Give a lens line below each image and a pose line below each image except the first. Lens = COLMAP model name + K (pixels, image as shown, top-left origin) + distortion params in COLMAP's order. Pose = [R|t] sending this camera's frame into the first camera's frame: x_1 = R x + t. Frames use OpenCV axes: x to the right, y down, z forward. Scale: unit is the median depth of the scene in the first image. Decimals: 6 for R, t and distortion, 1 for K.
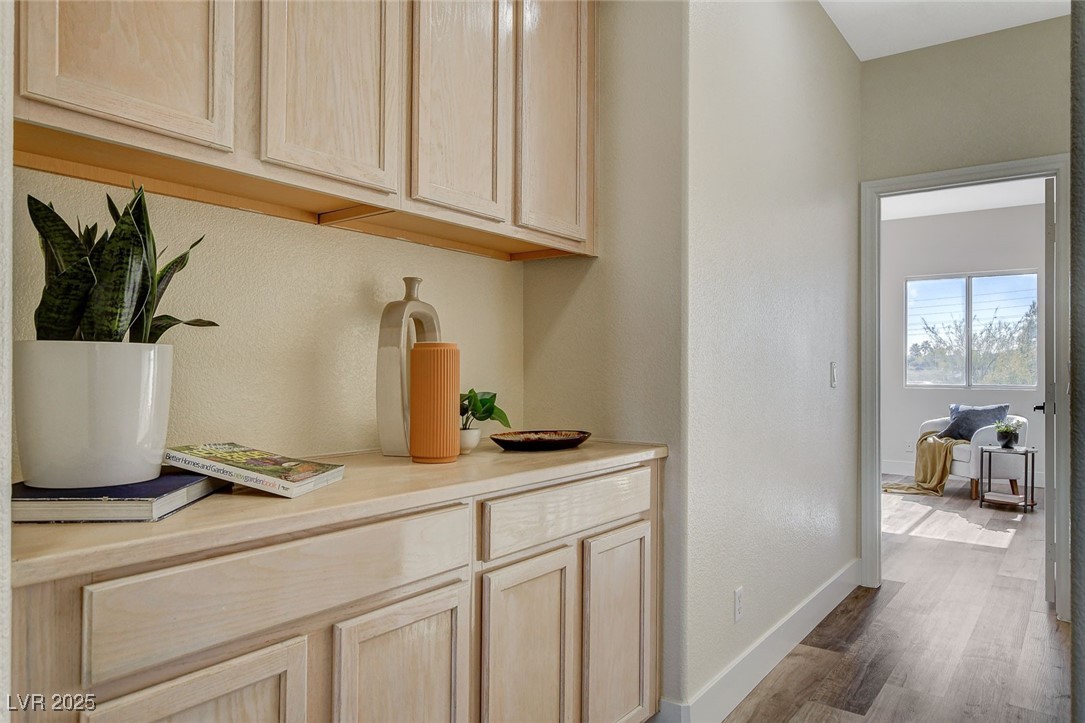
lens RADIAL K [[734.1, 0, 544.0], [0, 734.1, 358.0], [0, 0, 1]] dist [-0.002401, -0.000966]
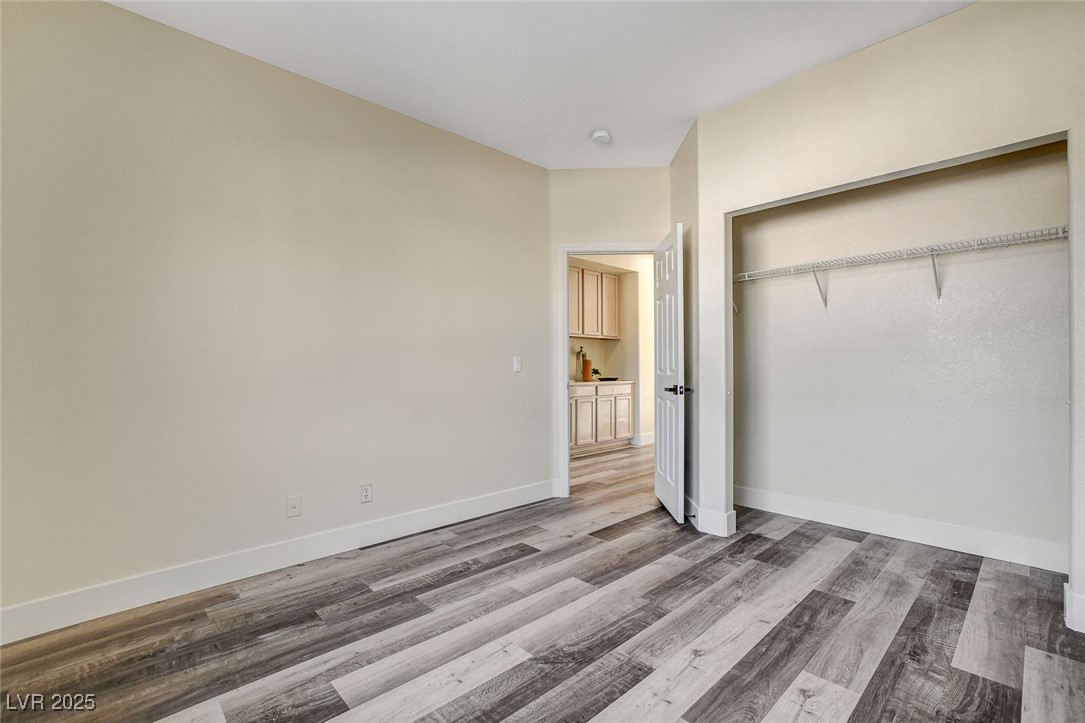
lens RADIAL K [[485.0, 0, 541.9], [0, 485.0, 360.4], [0, 0, 1]] dist [-0.029743, 0.004750]
pose [[0.982847, -0.013421, -0.183932, 0.167679], [0.015075, 0.999858, 0.007597, -0.045204], [0.183803, -0.010239, 0.982910, -2.378621]]
